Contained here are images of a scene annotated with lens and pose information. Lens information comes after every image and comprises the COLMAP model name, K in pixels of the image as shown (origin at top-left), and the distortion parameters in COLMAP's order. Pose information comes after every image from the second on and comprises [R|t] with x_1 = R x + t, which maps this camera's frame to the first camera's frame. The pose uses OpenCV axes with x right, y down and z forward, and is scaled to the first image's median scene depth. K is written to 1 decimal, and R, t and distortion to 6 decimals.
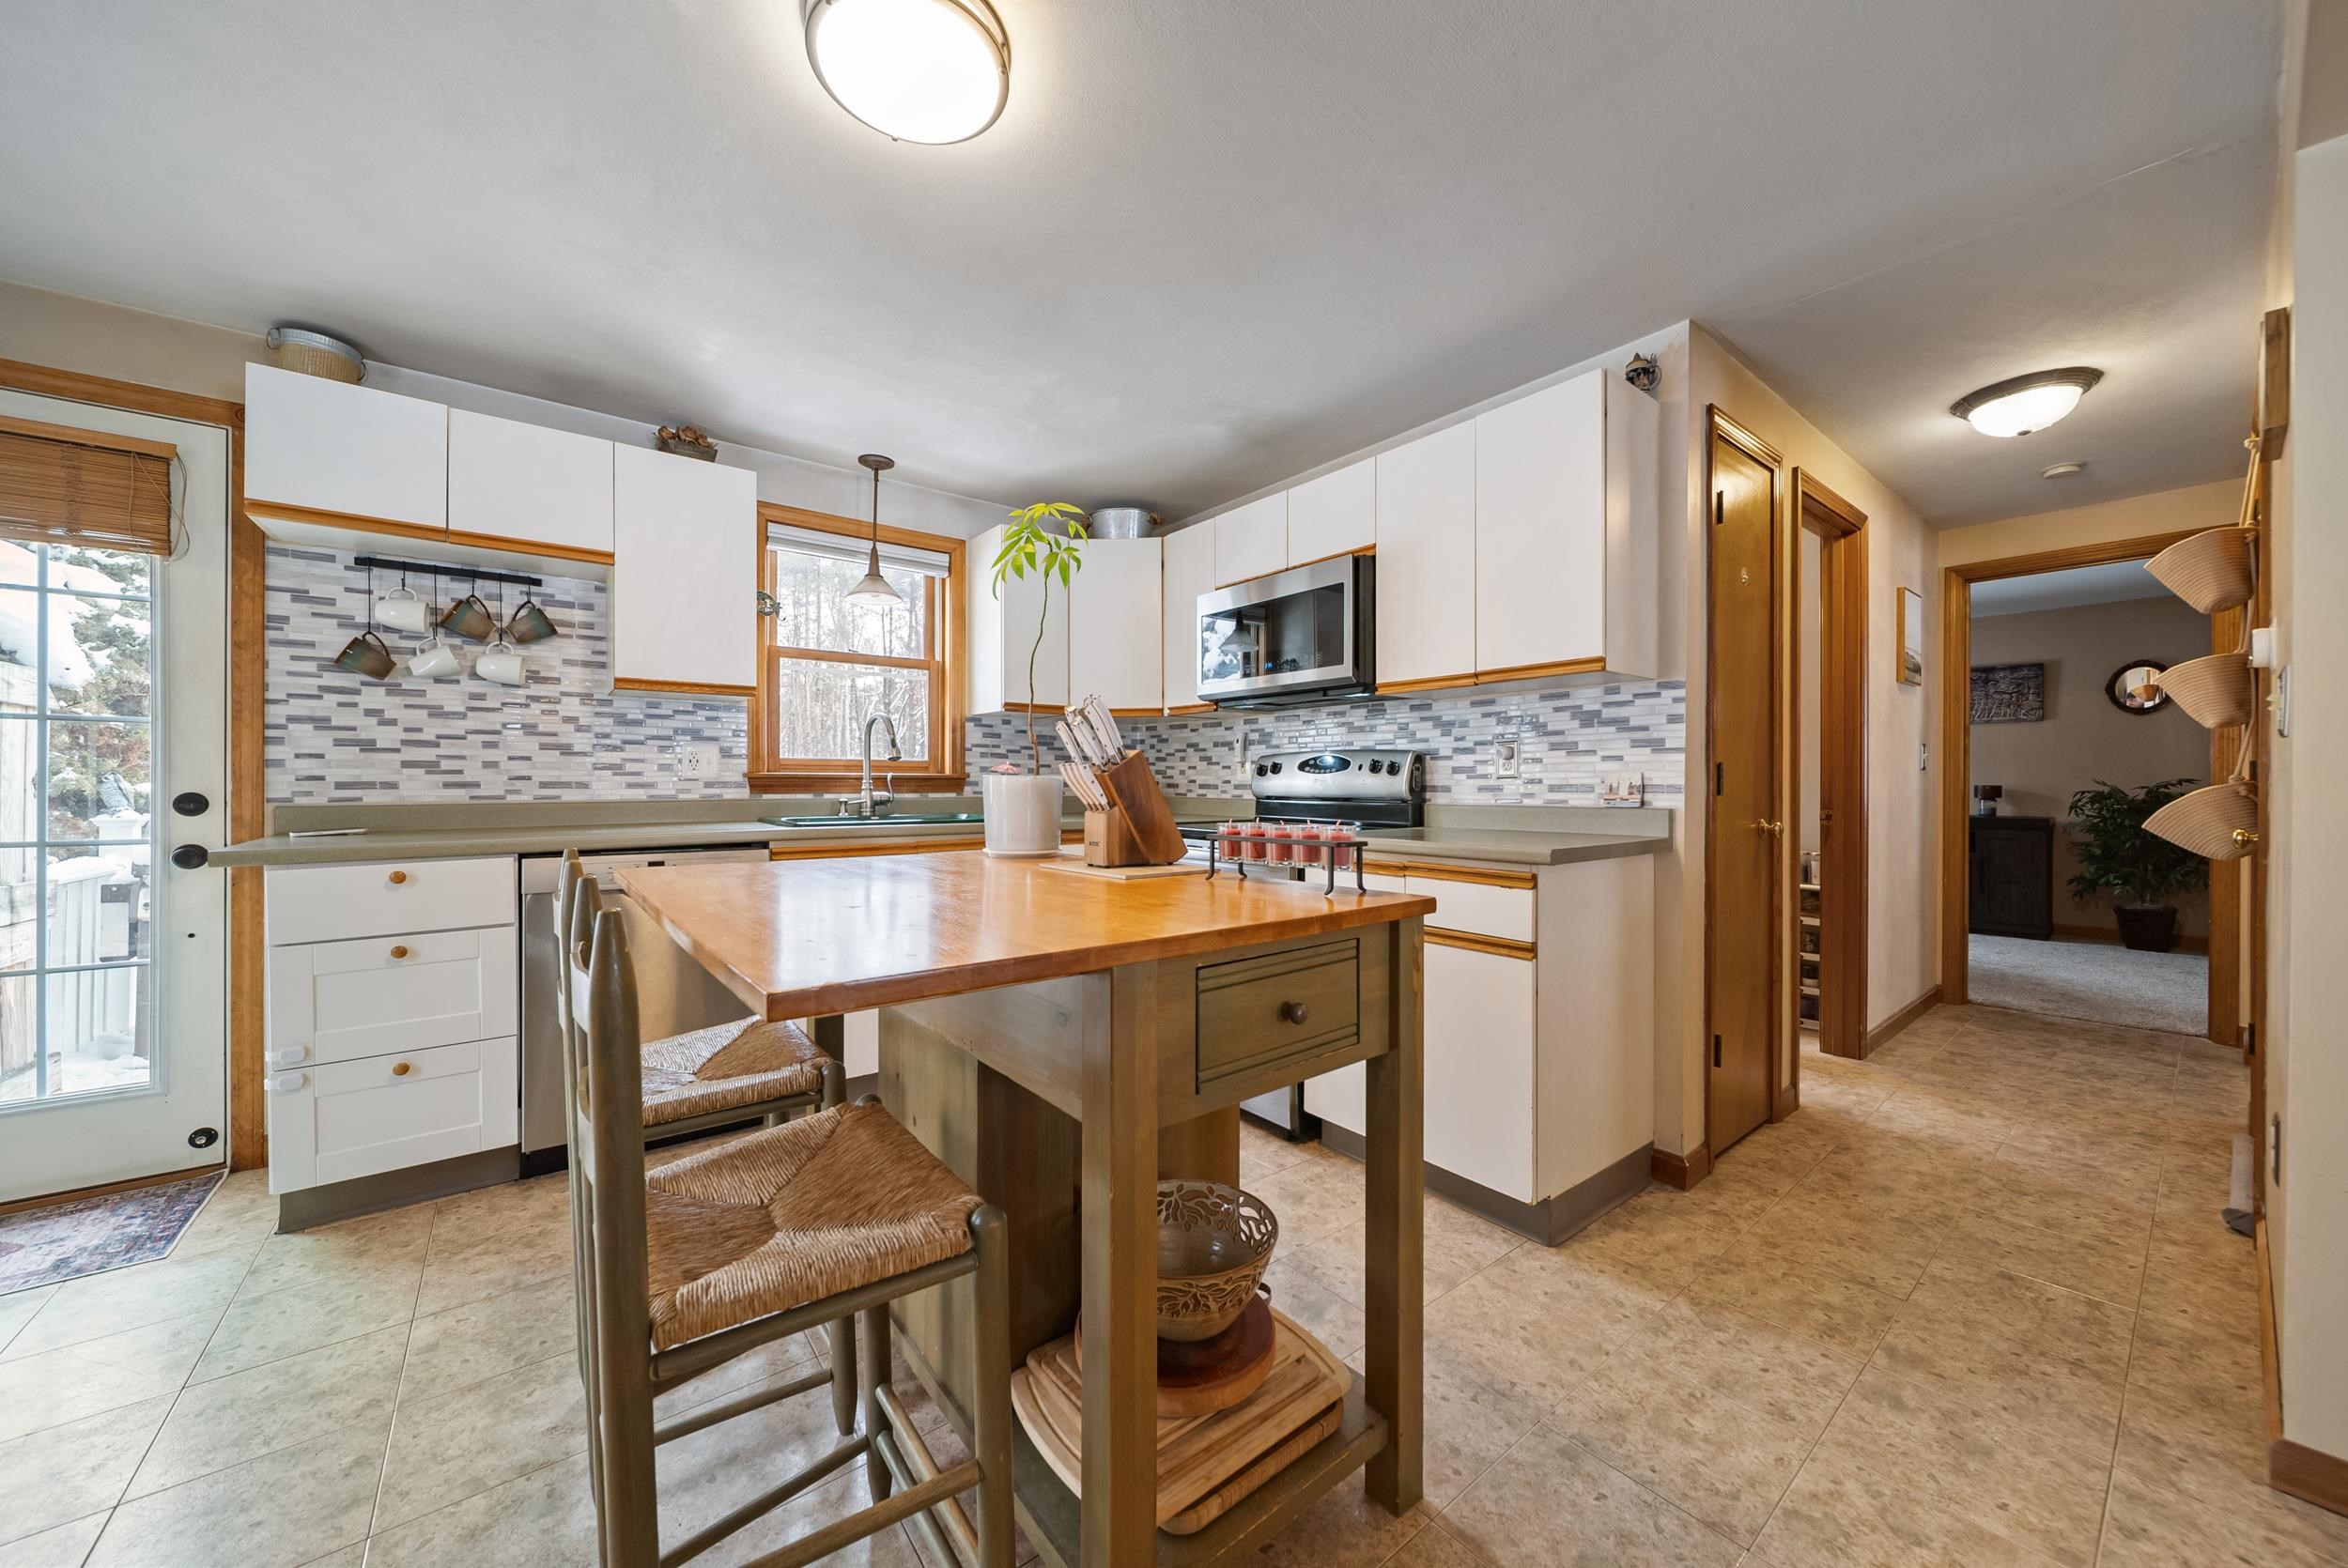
lens RADIAL K [[833.0, 0, 1172.7], [0, 833.0, 784.5], [0, 0, 1]] dist [0.000756, -0.001566]
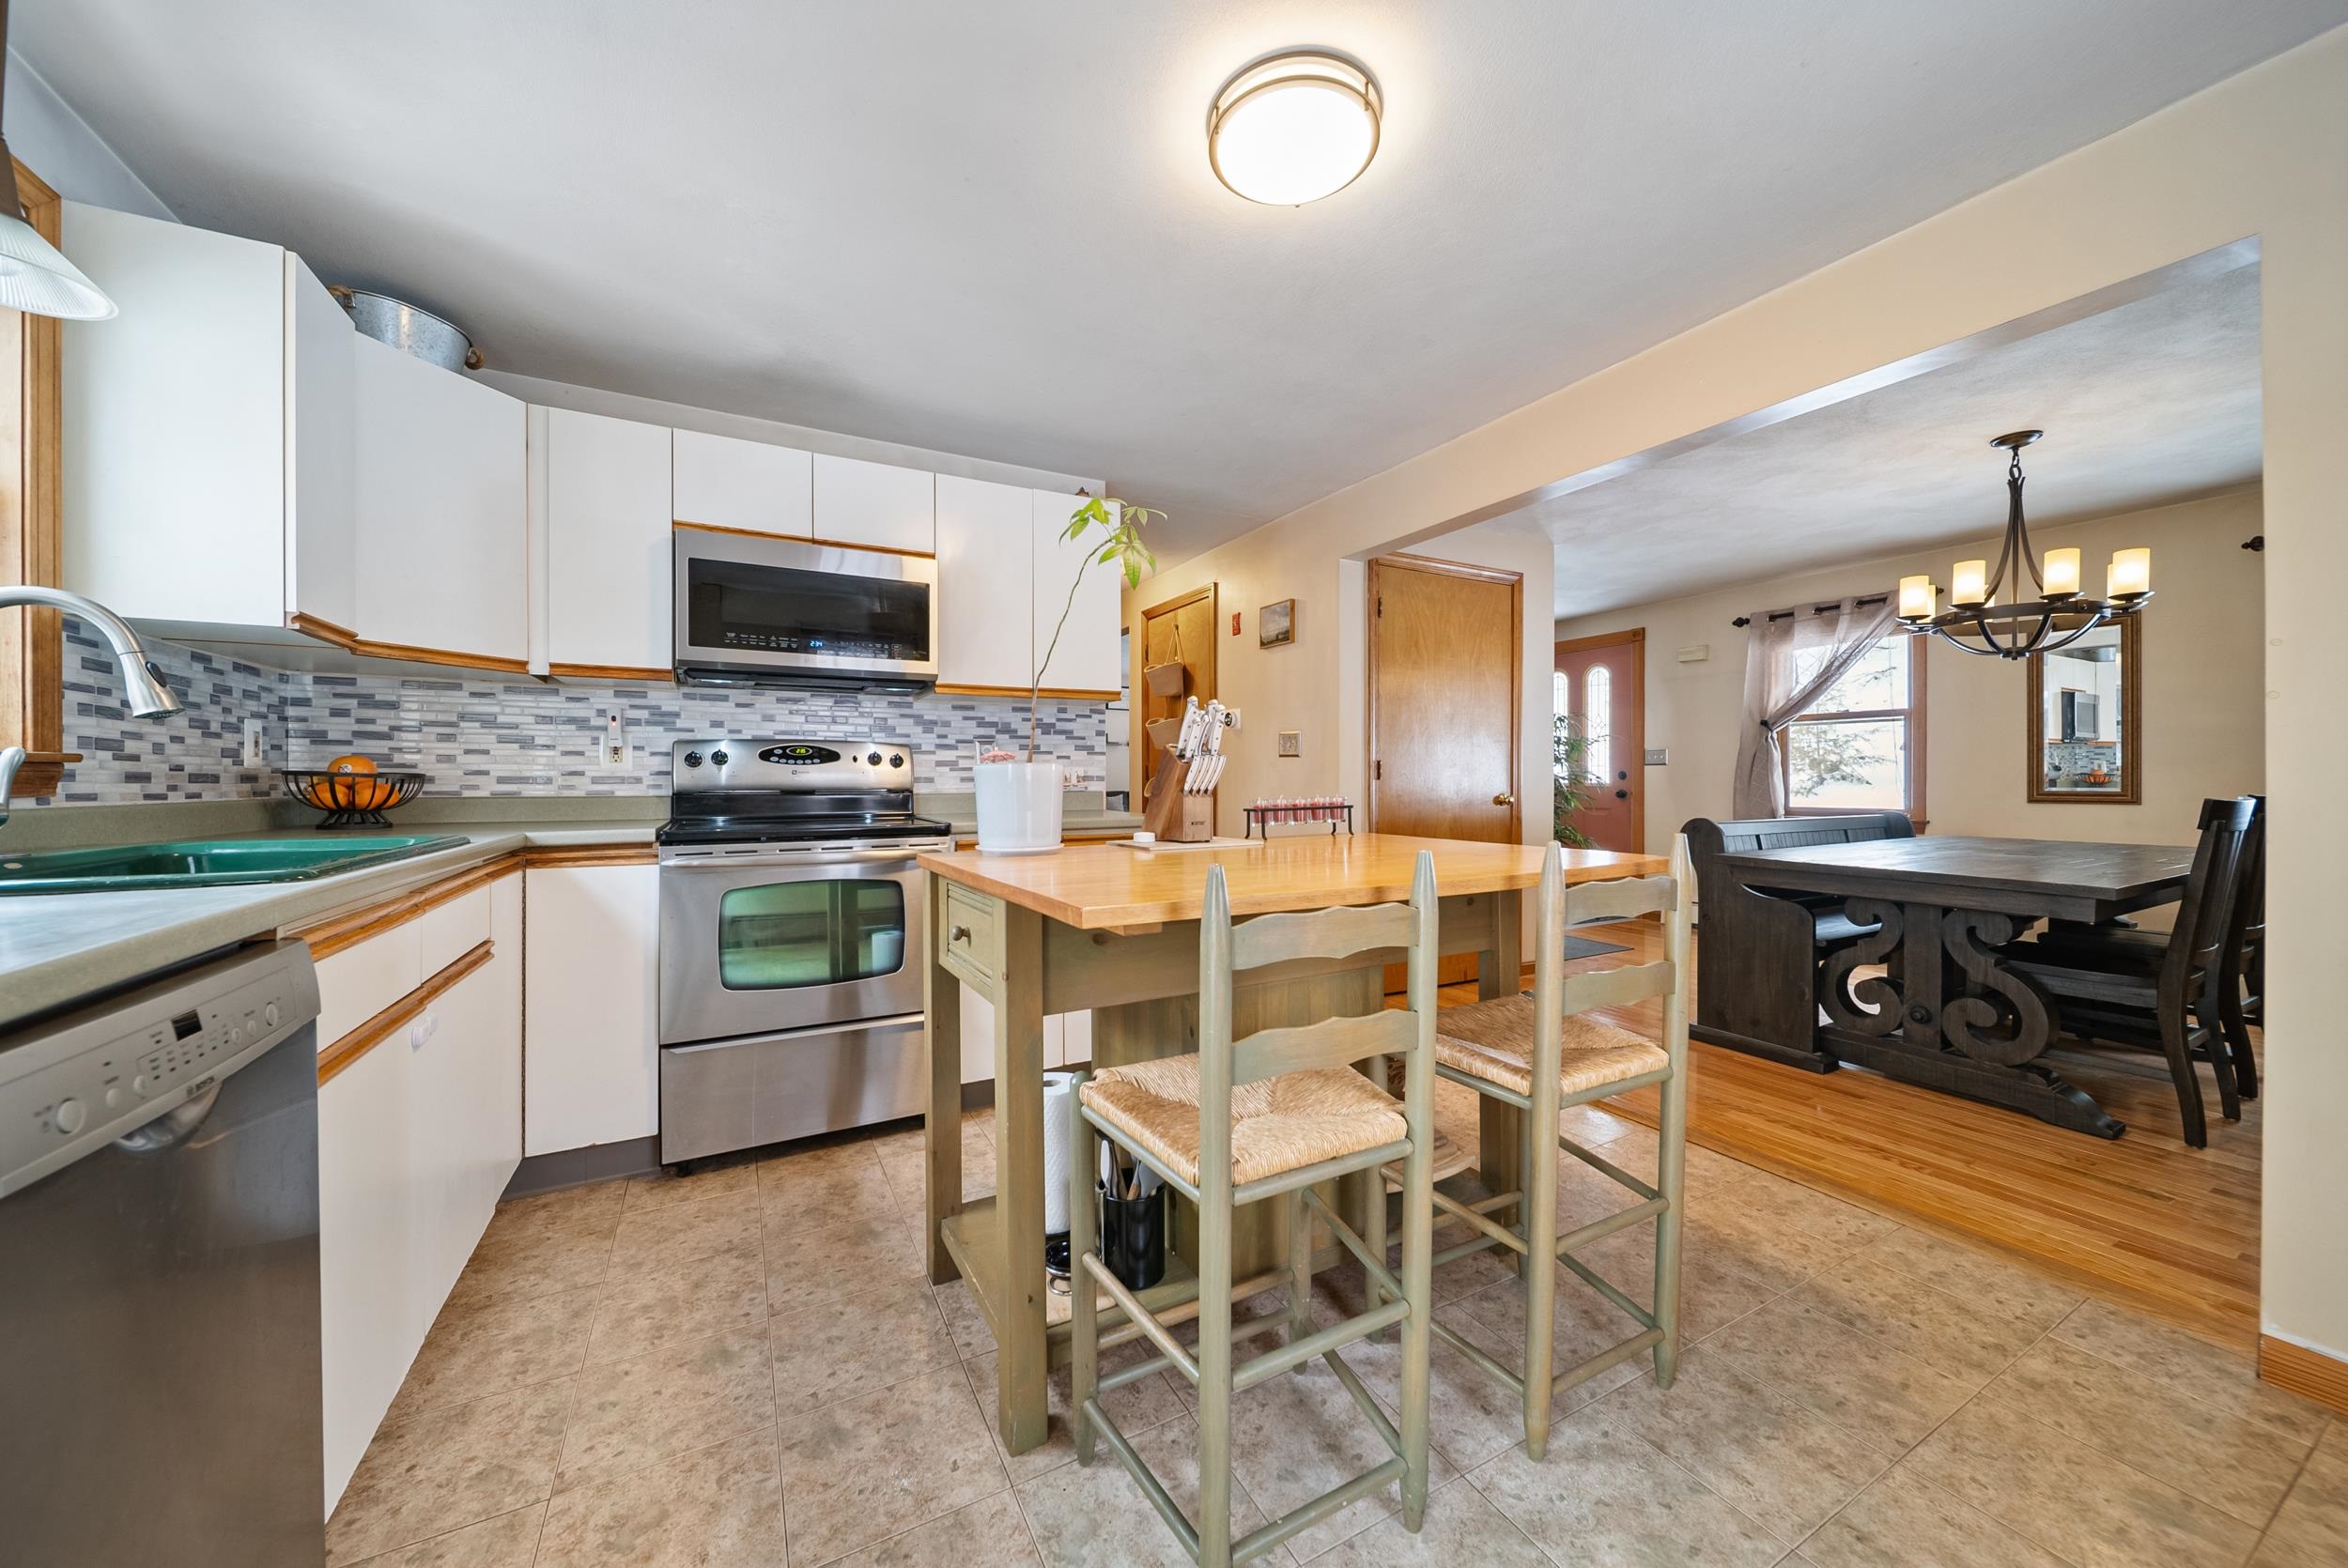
lens RADIAL K [[833.0, 0, 1175.6], [0, 833.0, 782.0], [0, 0, 1]] dist [0.000756, -0.001566]
pose [[0.163563, -0.006615, 0.986511, -0.703309], [0.004608, 0.999972, 0.005942, 0.002584], [-0.986522, 0.003574, 0.163588, 0.470797]]
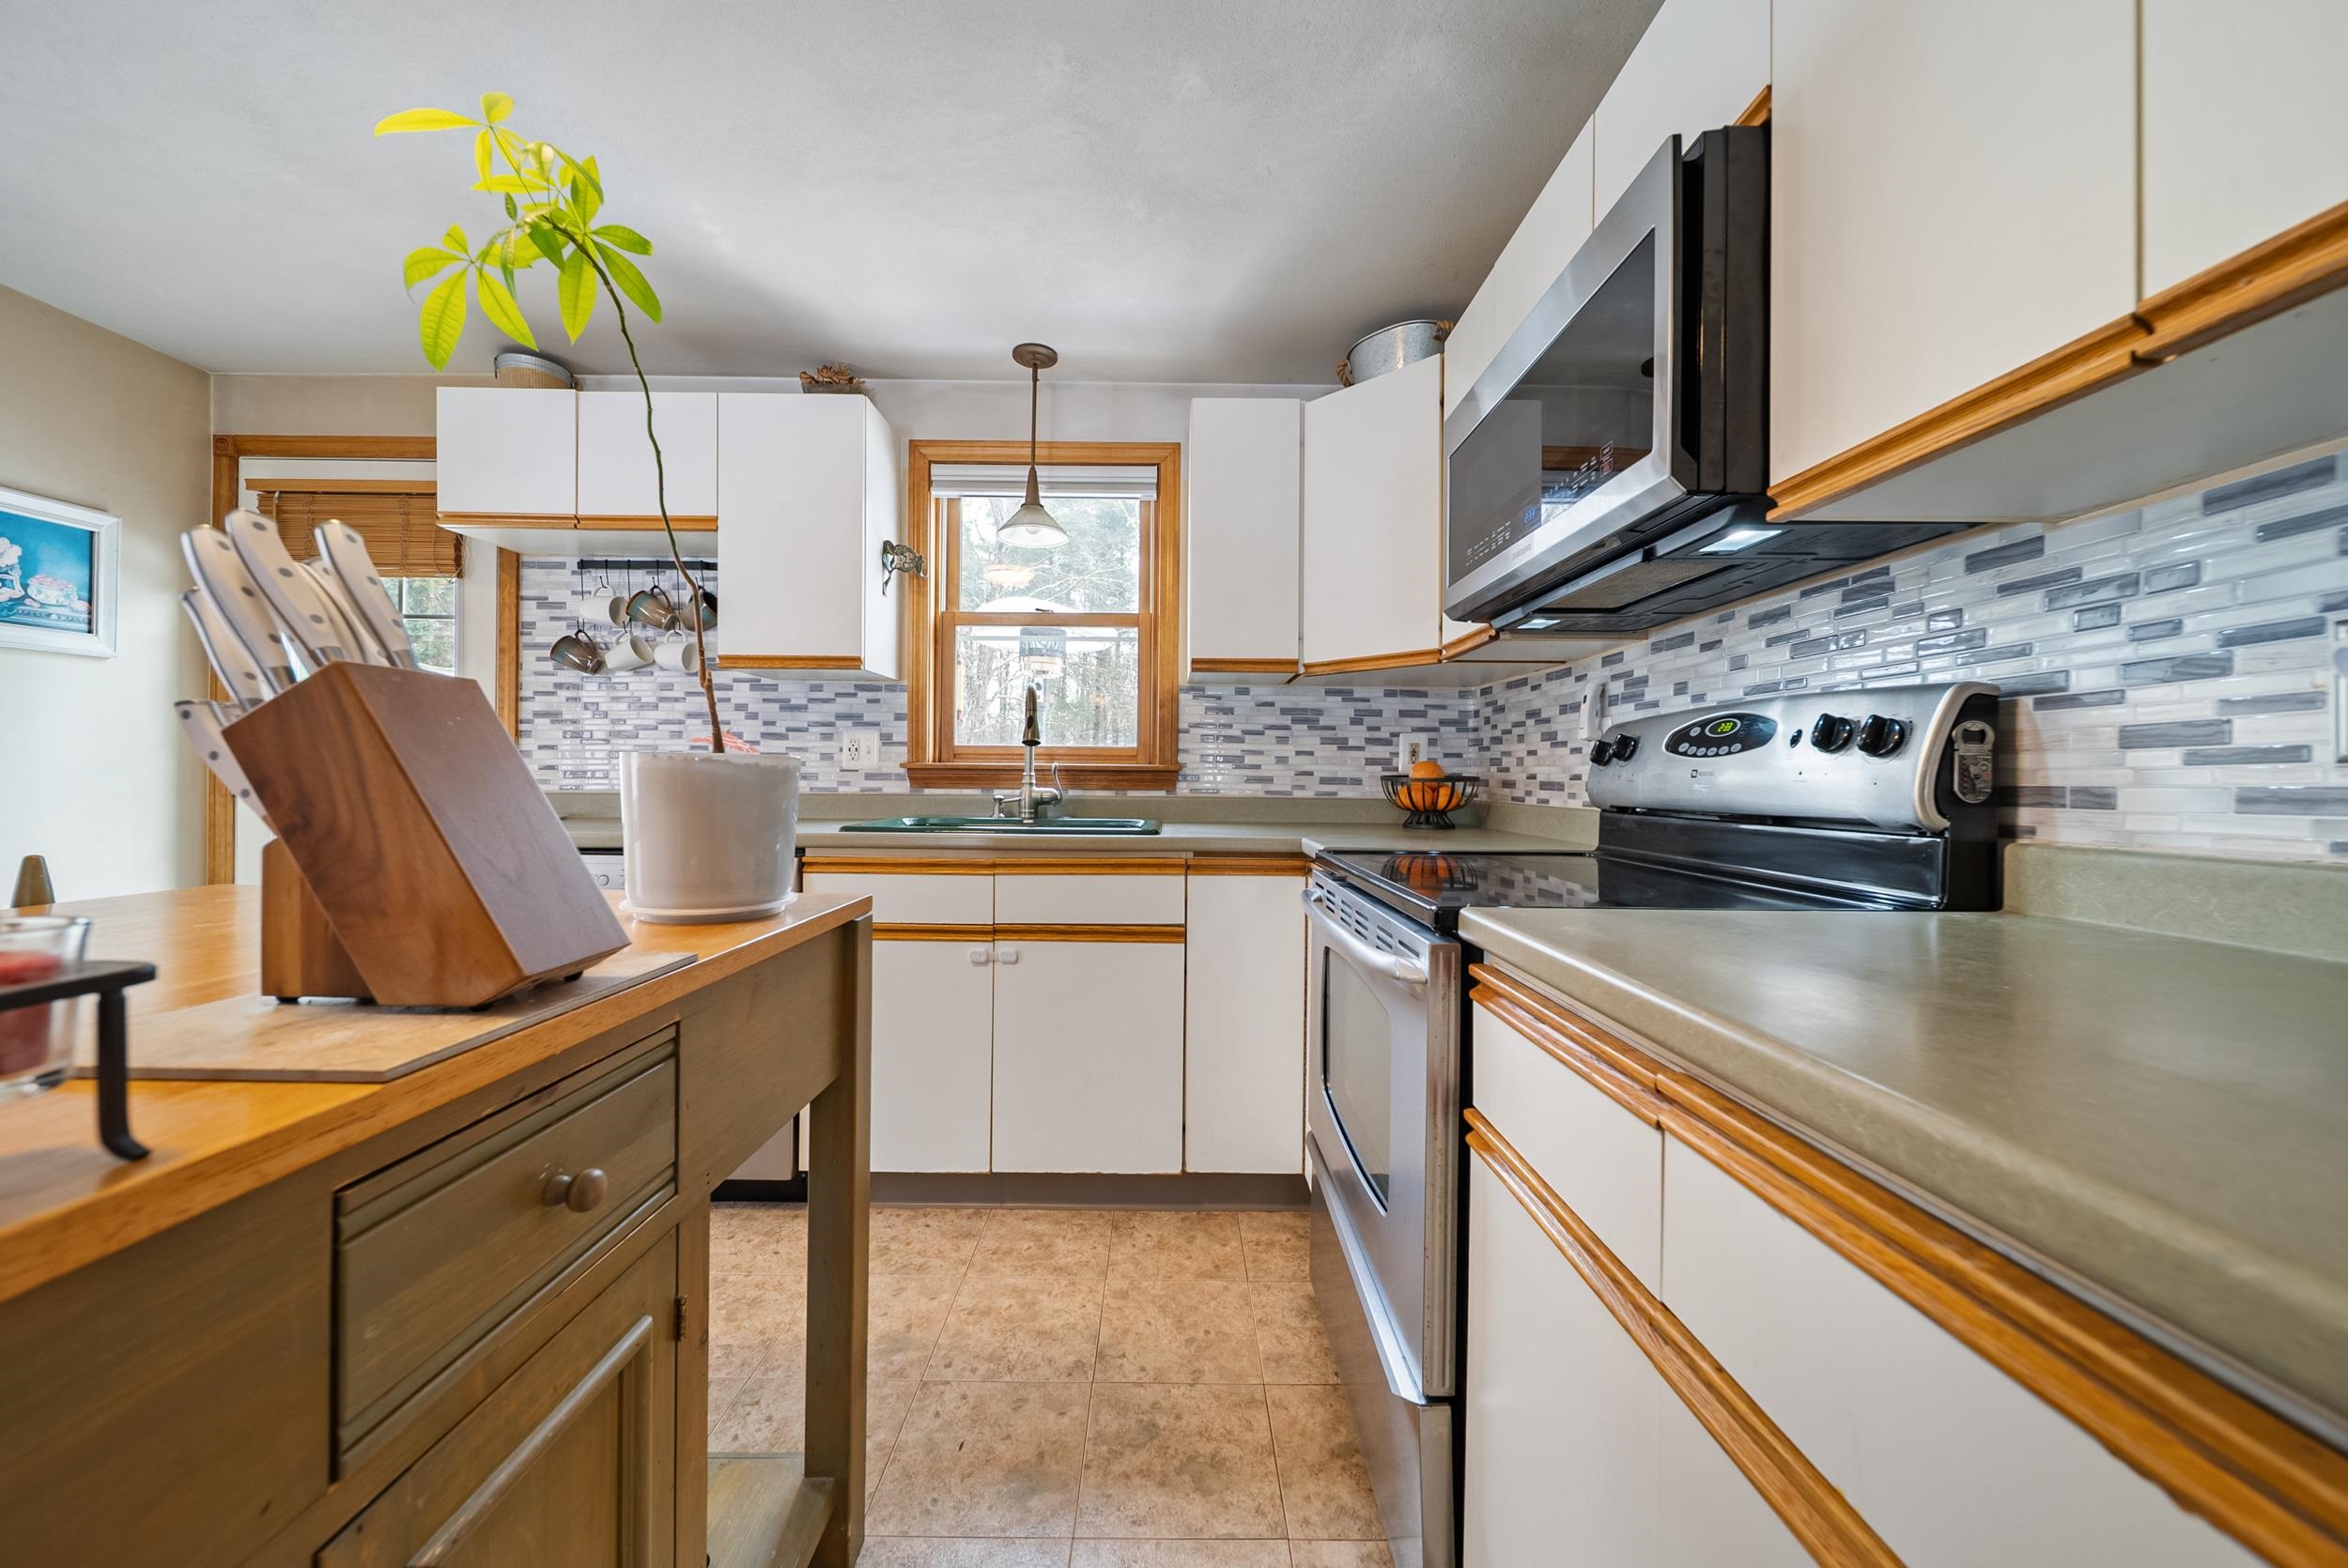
lens RADIAL K [[833.0, 0, 1173.8], [0, 833.0, 779.7], [0, 0, 1]] dist [0.000756, -0.001566]
pose [[0.790311, 0.006313, -0.612673, 0.238360], [-0.009082, 0.999958, -0.001412, 0.001706], [0.612638, 0.006680, 0.790335, 0.526761]]
